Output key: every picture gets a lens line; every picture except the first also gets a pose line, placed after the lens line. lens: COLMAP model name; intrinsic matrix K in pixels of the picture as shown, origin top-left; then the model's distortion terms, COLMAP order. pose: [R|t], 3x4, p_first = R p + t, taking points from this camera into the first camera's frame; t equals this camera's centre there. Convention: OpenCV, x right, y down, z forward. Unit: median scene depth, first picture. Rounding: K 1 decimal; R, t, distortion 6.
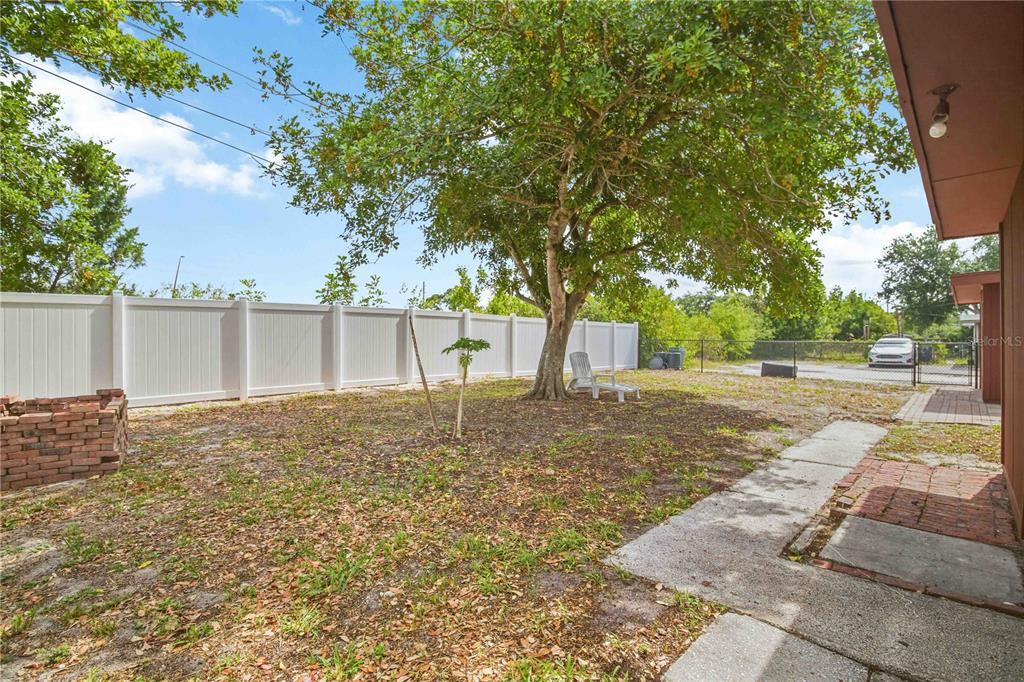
lens RADIAL K [[474.2, 0, 510.3], [0, 474.2, 337.1], [0, 0, 1]] dist [-0.019610, -0.000170]
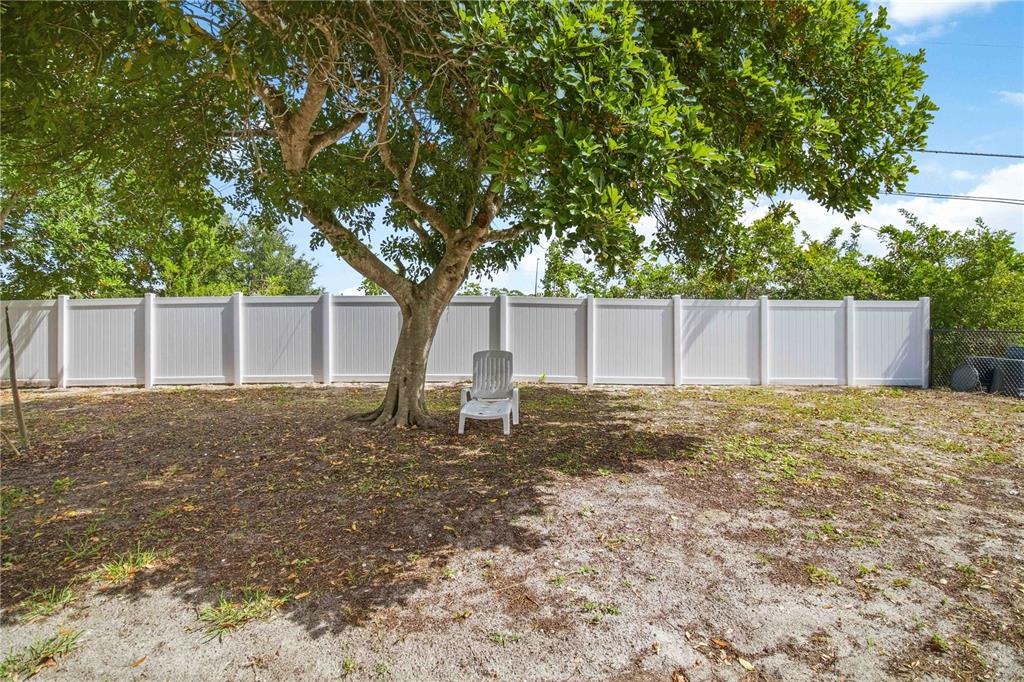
lens RADIAL K [[483.8, 0, 514.5], [0, 483.8, 335.2], [0, 0, 1]] dist [-0.003712, -0.000480]
pose [[0.727558, 0.006512, -0.686015, 0.594176], [0.003235, 0.999911, 0.012923, 0.003448], [0.686038, -0.011622, 0.727473, 0.558528]]
